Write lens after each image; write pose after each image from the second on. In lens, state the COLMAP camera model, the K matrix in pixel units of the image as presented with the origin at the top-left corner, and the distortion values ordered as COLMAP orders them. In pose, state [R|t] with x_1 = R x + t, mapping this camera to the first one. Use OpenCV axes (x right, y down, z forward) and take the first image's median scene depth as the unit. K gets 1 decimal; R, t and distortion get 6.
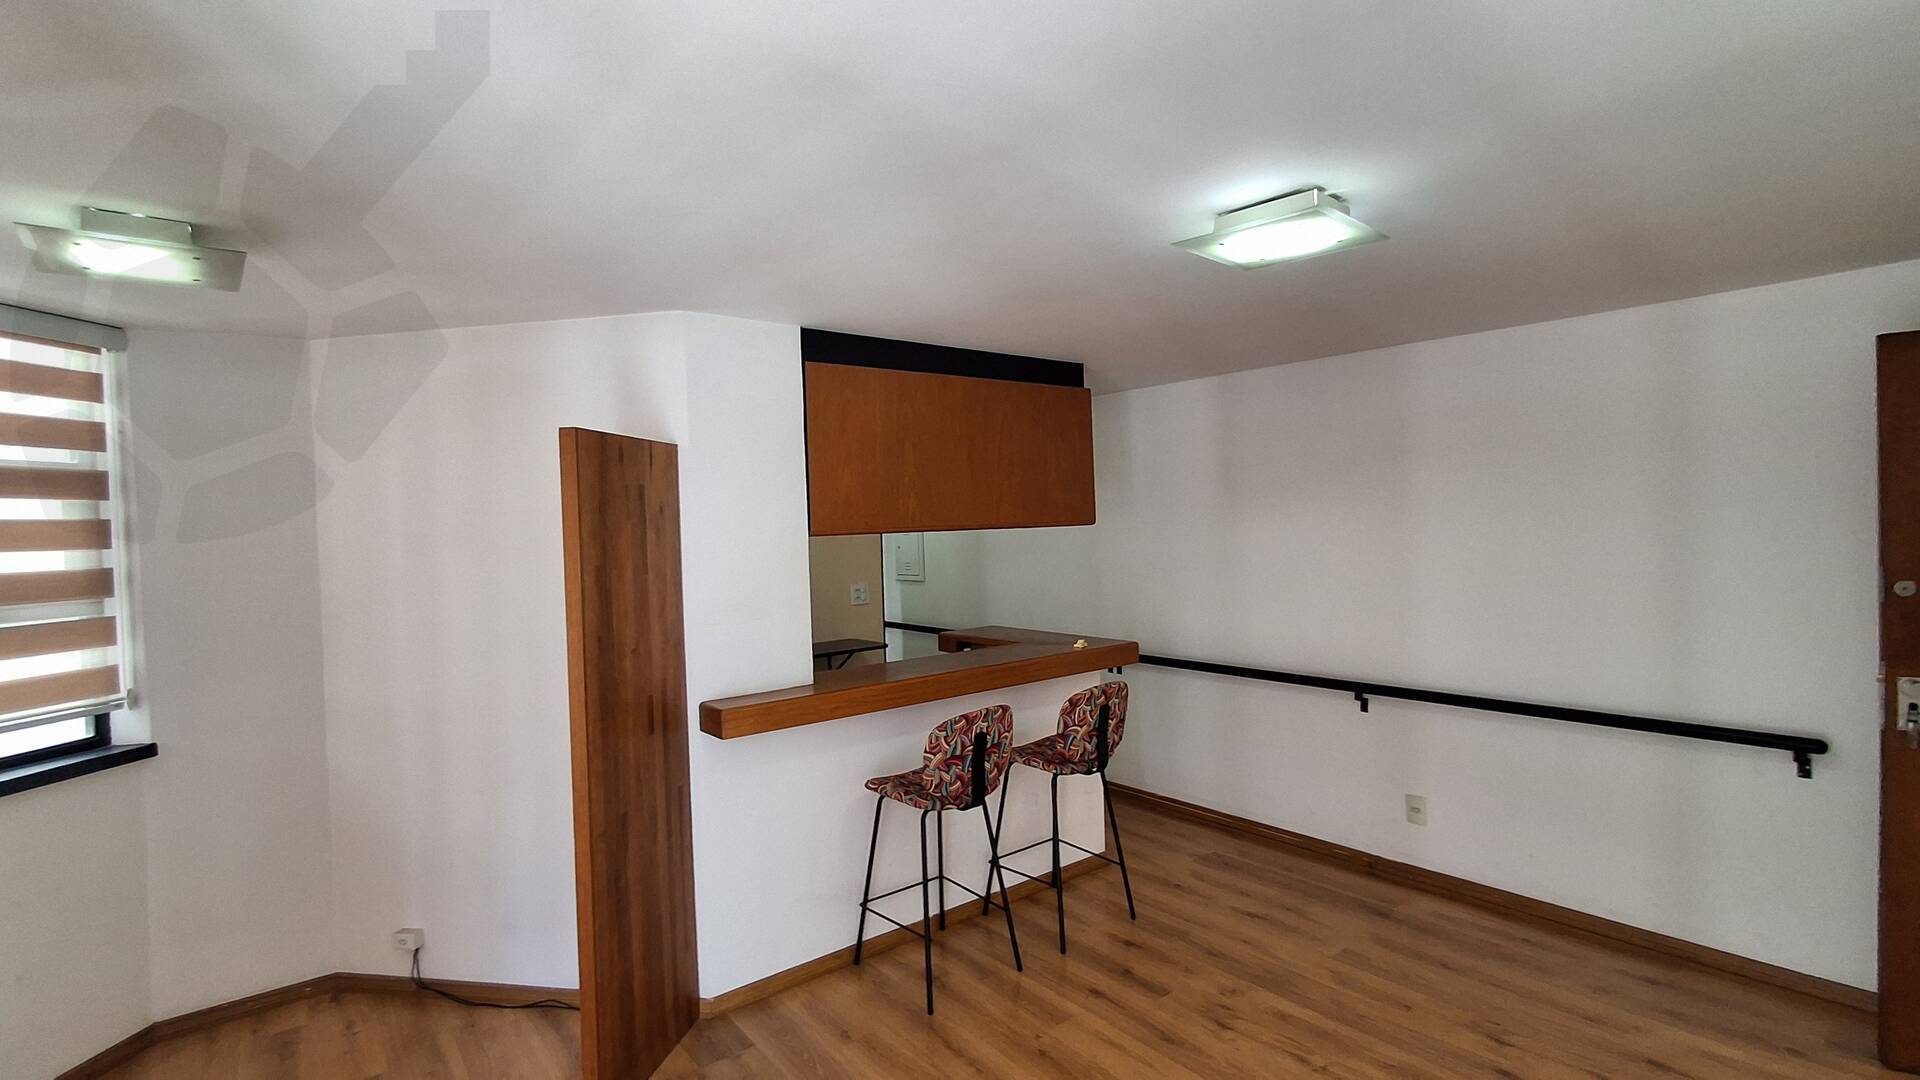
lens RADIAL K [[882.7, 0, 954.7], [0, 882.7, 531.1], [0, 0, 1]] dist [-0.002313, 0.000430]
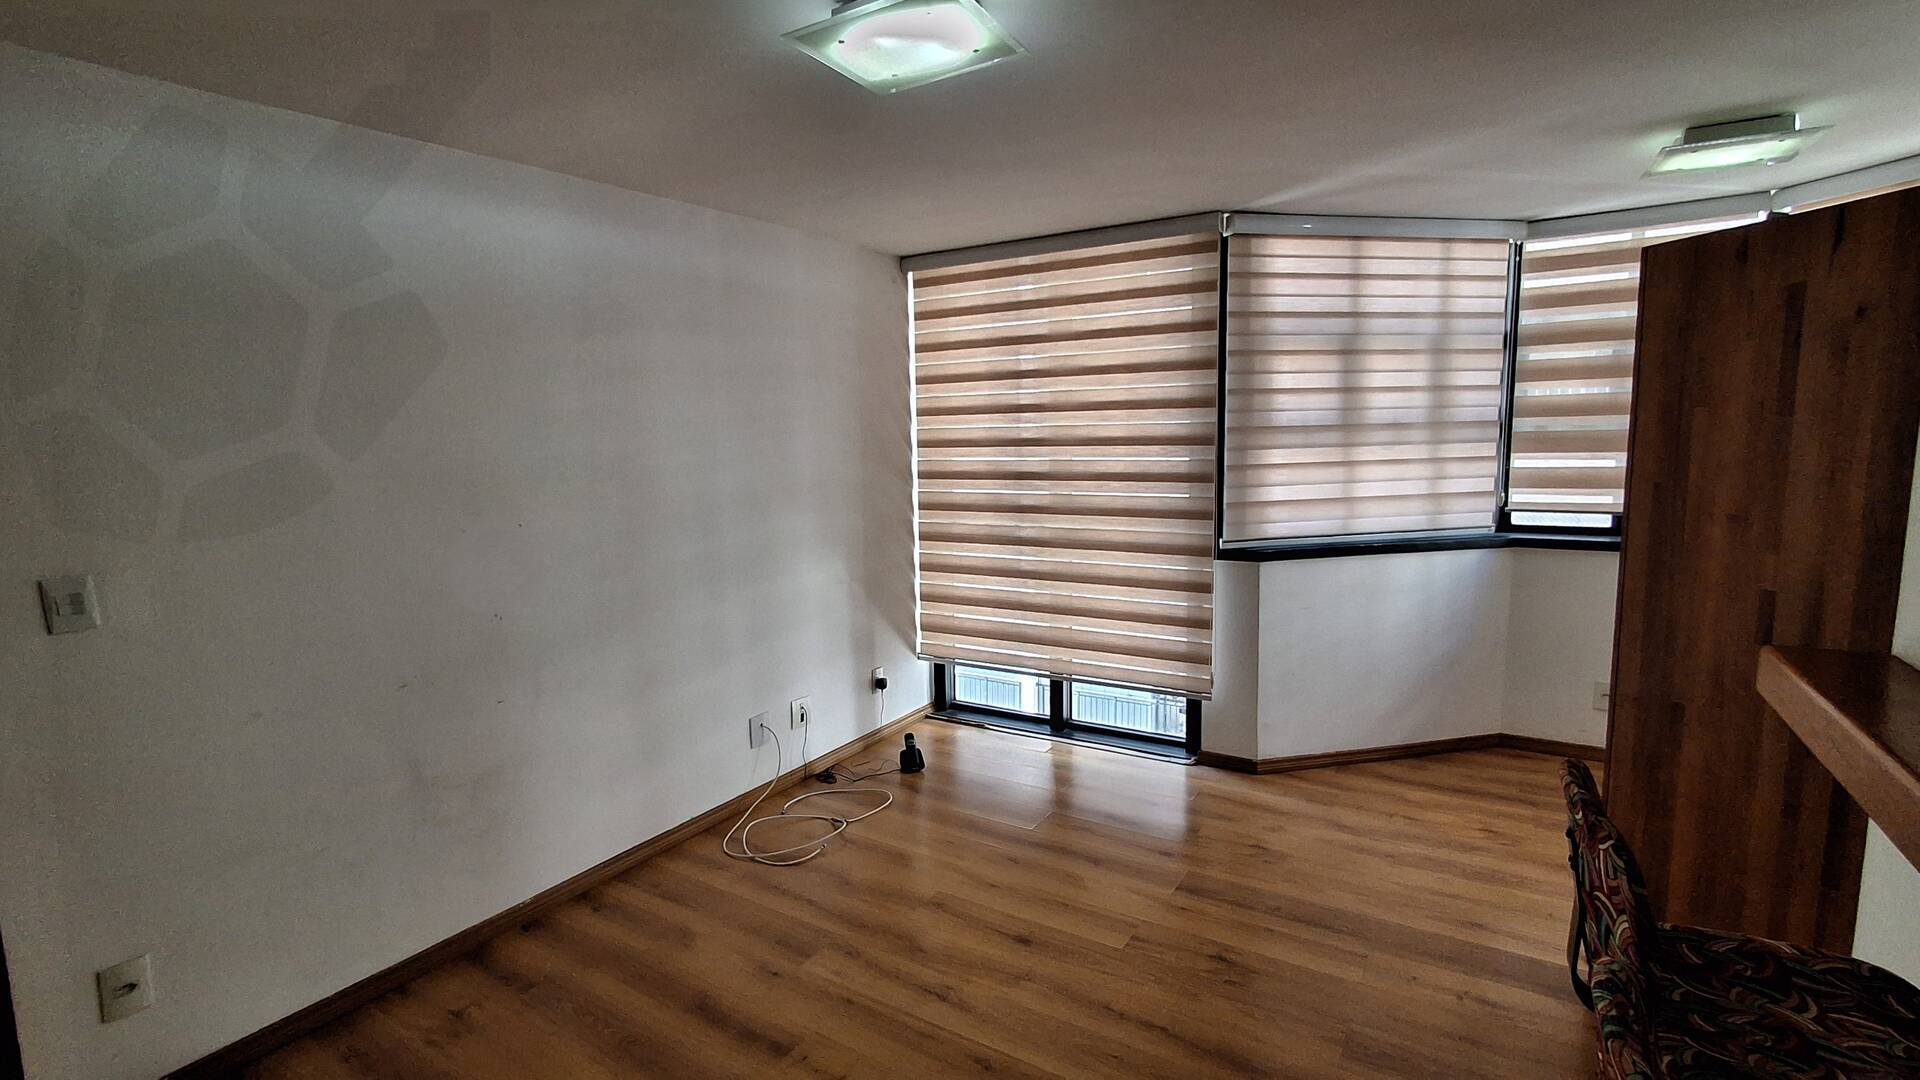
lens RADIAL K [[882.7, 0, 933.8], [0, 882.7, 562.2], [0, 0, 1]] dist [-0.002313, 0.000430]
pose [[-0.940894, 0.097902, -0.324245, 0.425413], [0.045110, 0.985007, 0.166514, 0.013831], [0.335685, 0.142045, -0.931203, 1.204205]]
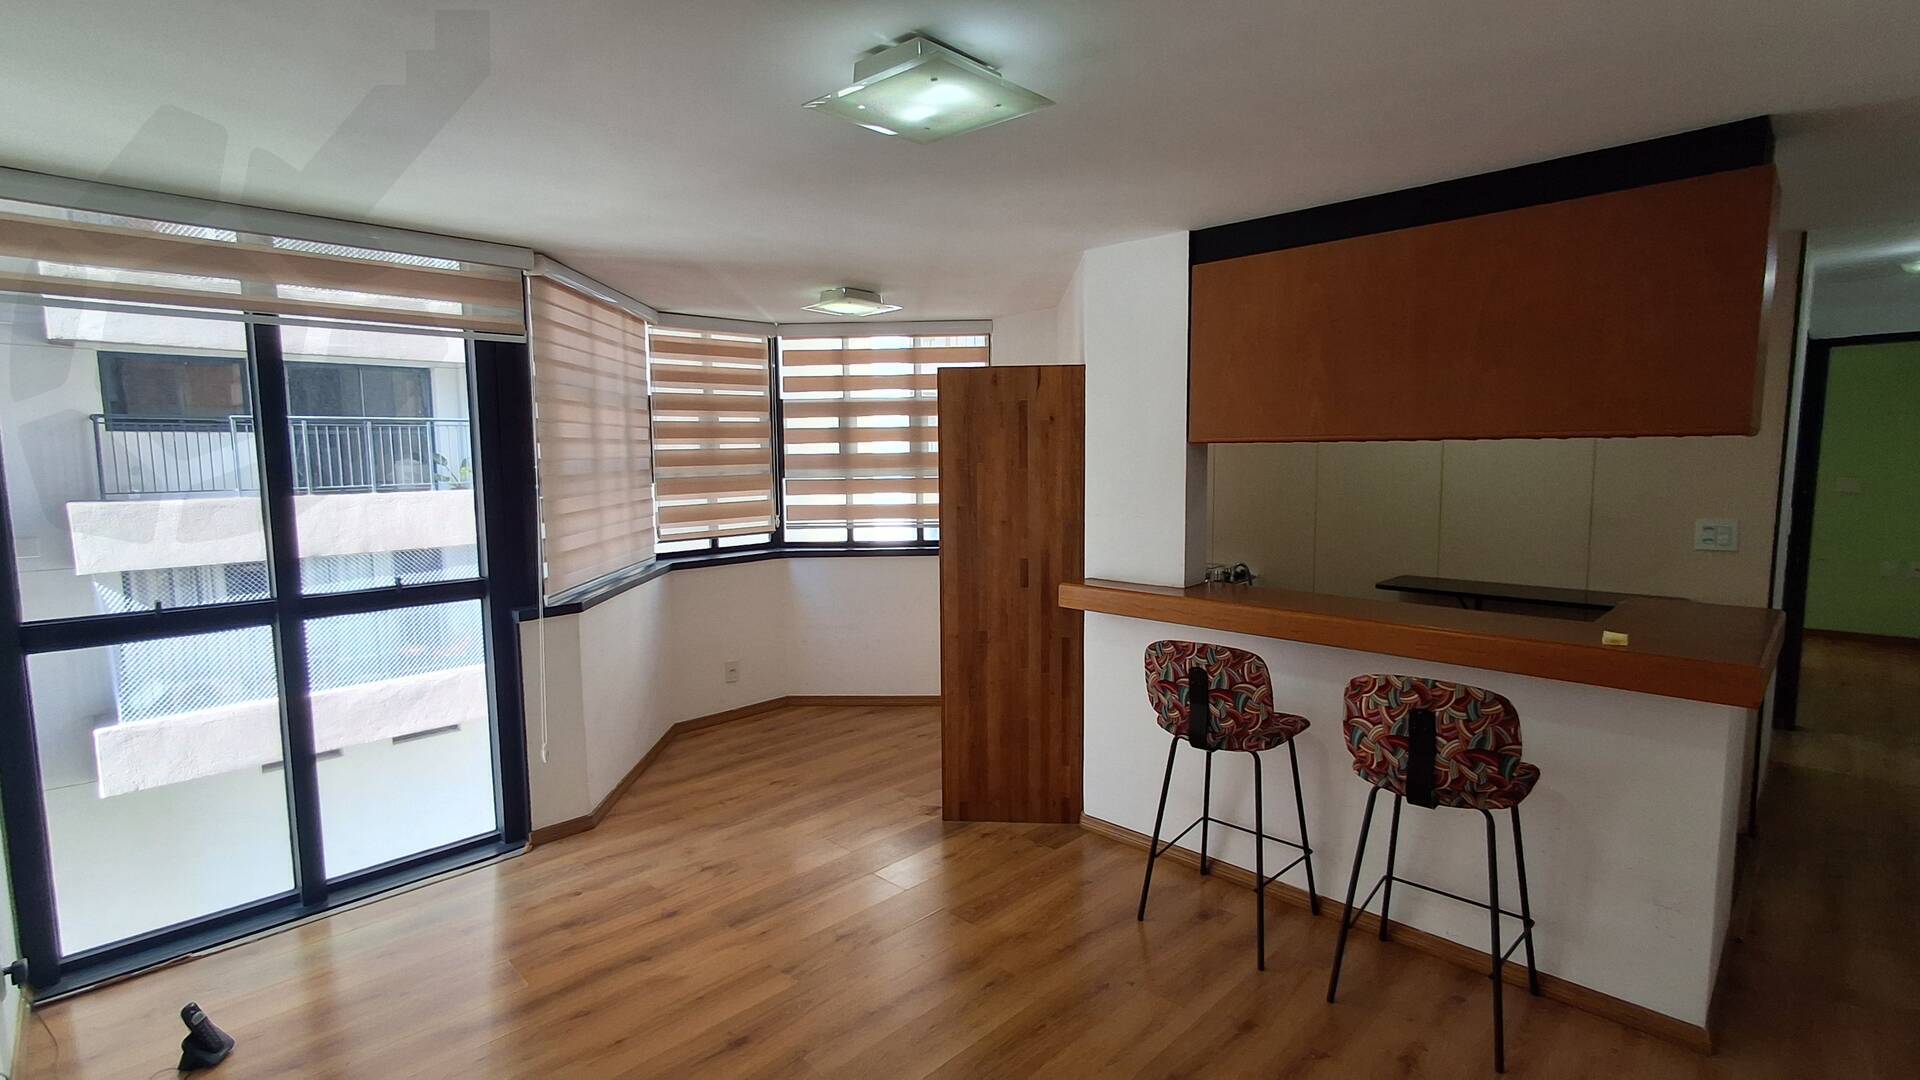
lens RADIAL K [[882.7, 0, 956.2], [0, 882.7, 540.4], [0, 0, 1]] dist [-0.002313, 0.000430]
pose [[0.127401, 0.130942, -0.983170, 0.813744], [-0.003444, 0.991300, 0.131579, -0.016123], [0.991845, -0.013377, 0.126743, 0.610286]]
